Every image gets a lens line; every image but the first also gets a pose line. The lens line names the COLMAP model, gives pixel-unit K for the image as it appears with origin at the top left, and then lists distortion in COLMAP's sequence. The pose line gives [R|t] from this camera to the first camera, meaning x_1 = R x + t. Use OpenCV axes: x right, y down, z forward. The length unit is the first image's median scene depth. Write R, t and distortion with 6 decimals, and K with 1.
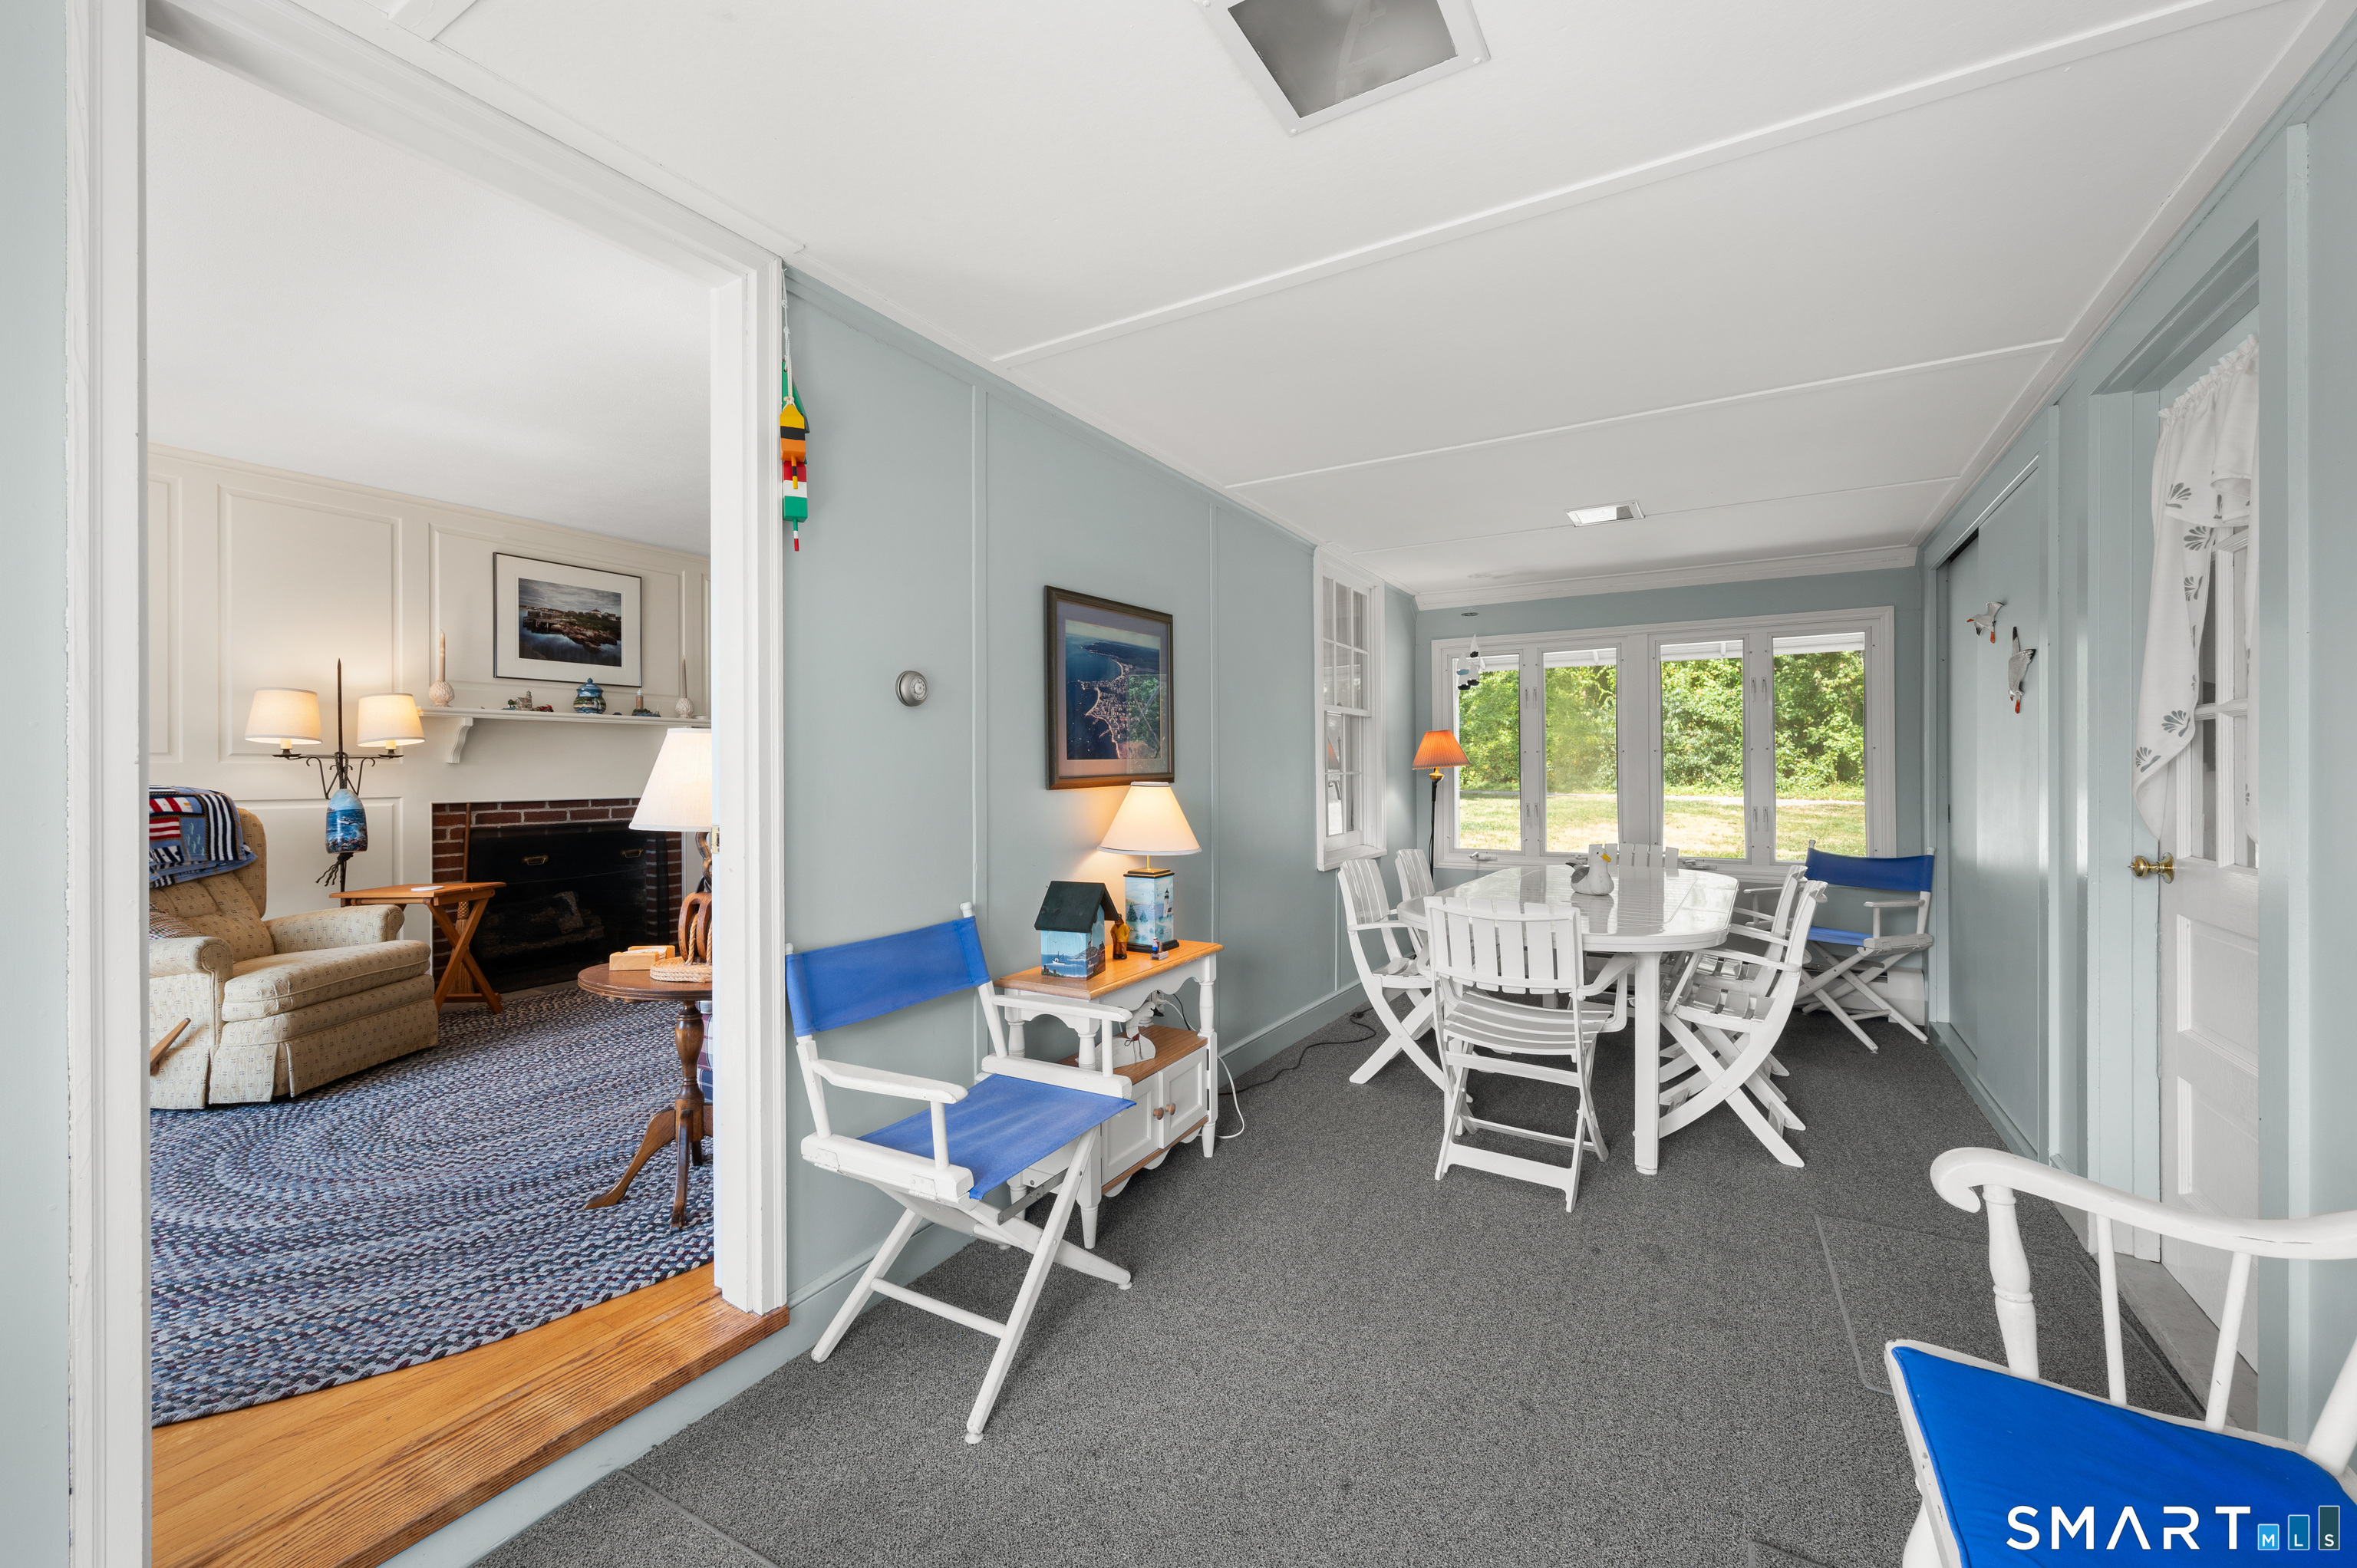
lens RADIAL K [[943.0, 0, 1184.4], [0, 943.0, 767.5], [0, 0, 1]] dist [-0.001602, 0.001772]
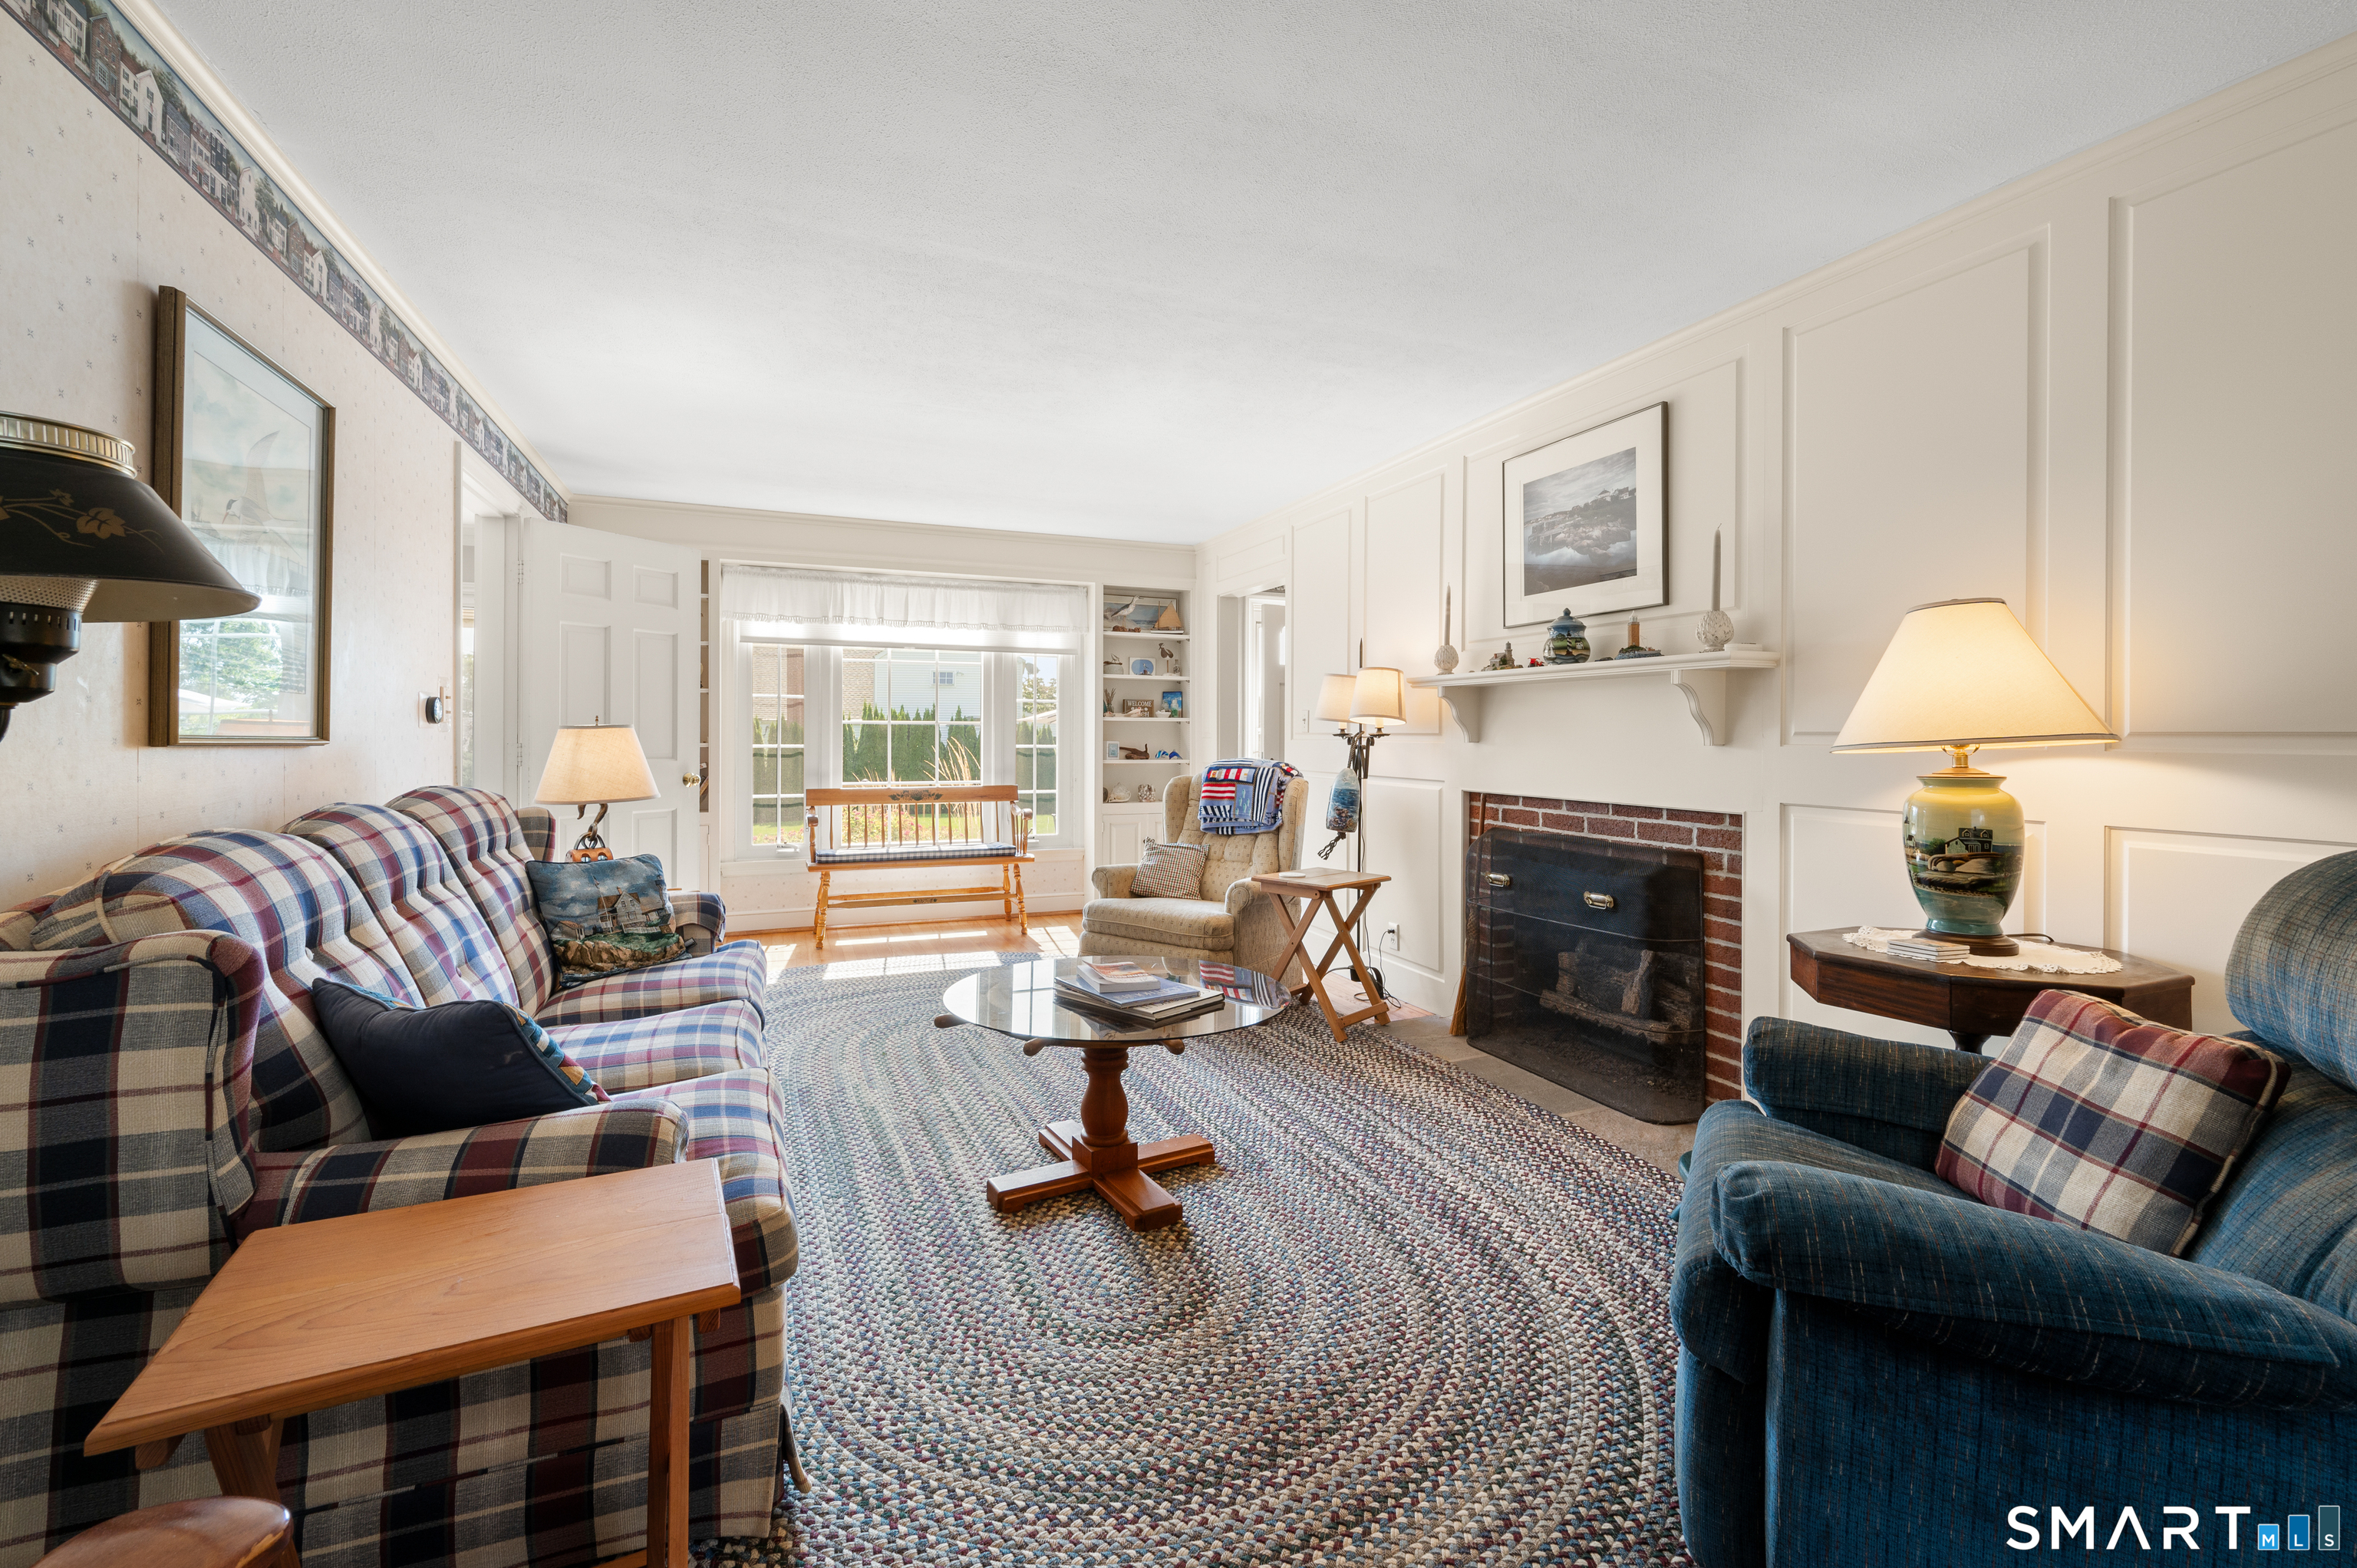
lens RADIAL K [[997.3, 0, 1179.6], [0, 997.3, 739.9], [0, 0, 1]] dist [-0.000183, 0.000224]
pose [[-0.595992, 0.004321, -0.802978, 0.054353], [-0.001650, 0.999977, 0.006606, -0.010648], [0.802988, 0.005262, -0.595971, 1.170542]]
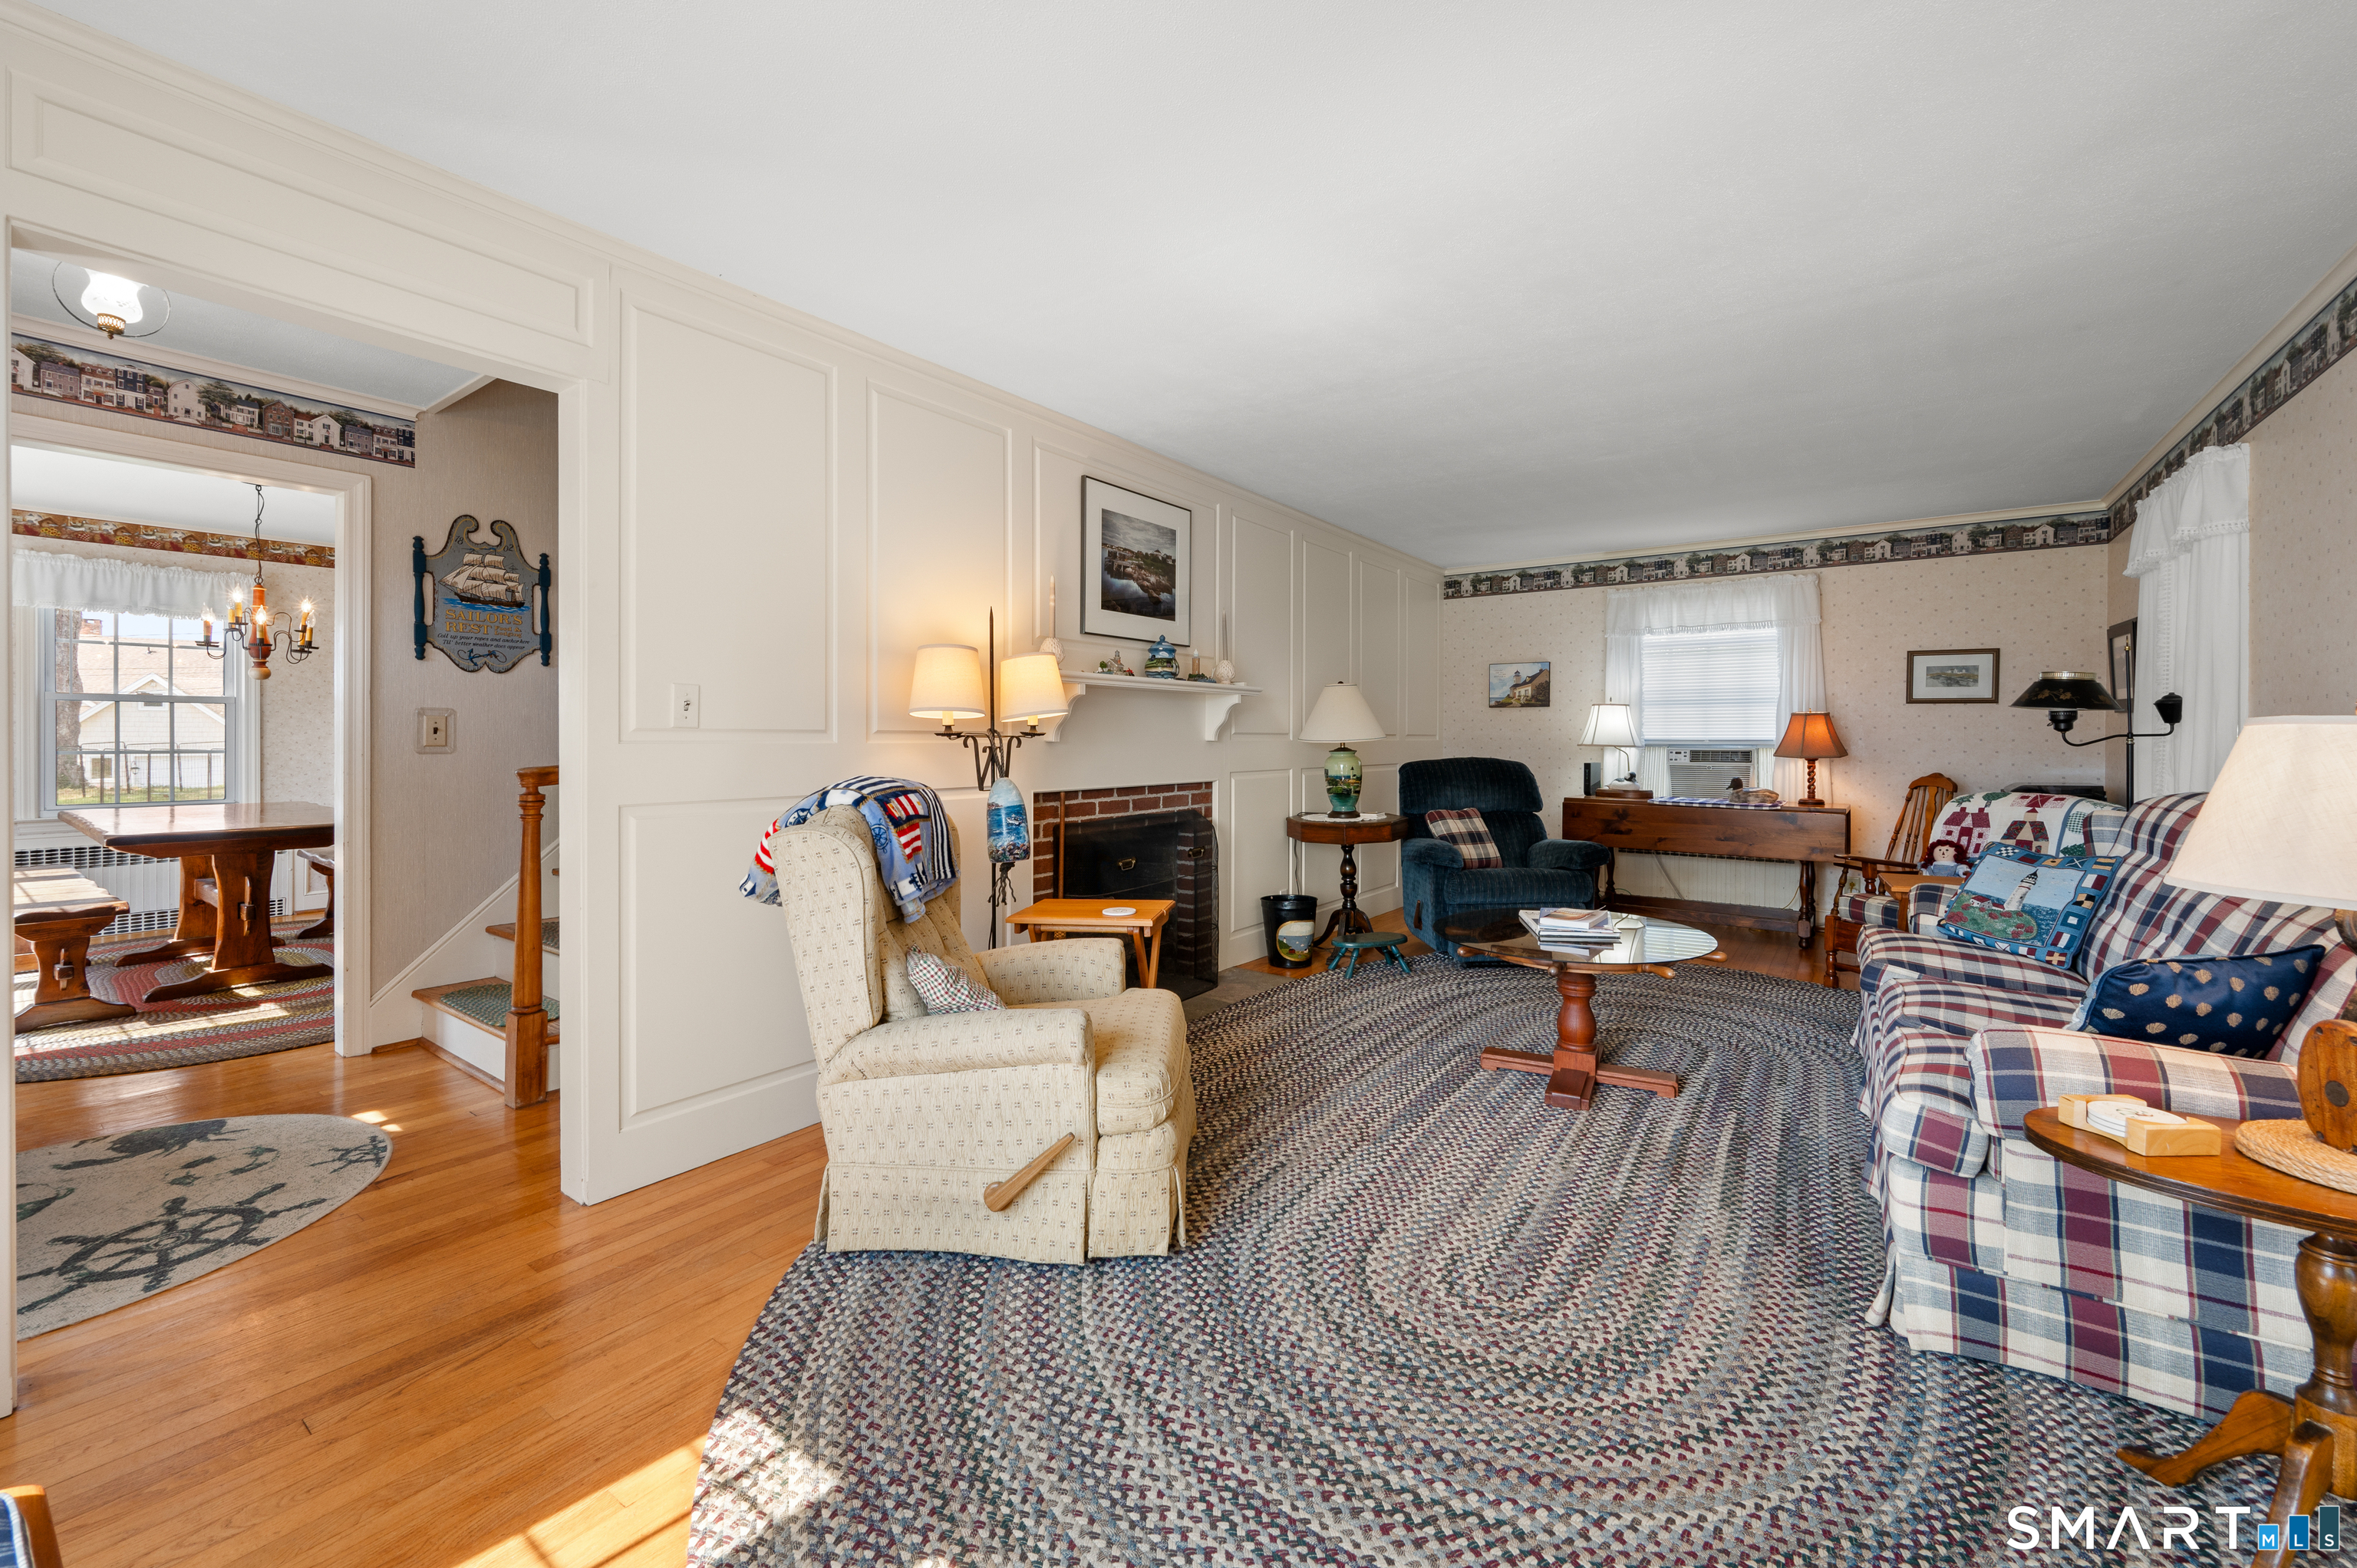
lens RADIAL K [[943.0, 0, 1179.6], [0, 943.0, 742.9], [0, 0, 1]] dist [-0.001602, 0.001772]
pose [[0.996028, 0.006887, -0.088772, -0.535597], [-0.005955, 0.999924, 0.010751, -0.011353], [0.088840, -0.010180, 0.995994, 0.198037]]
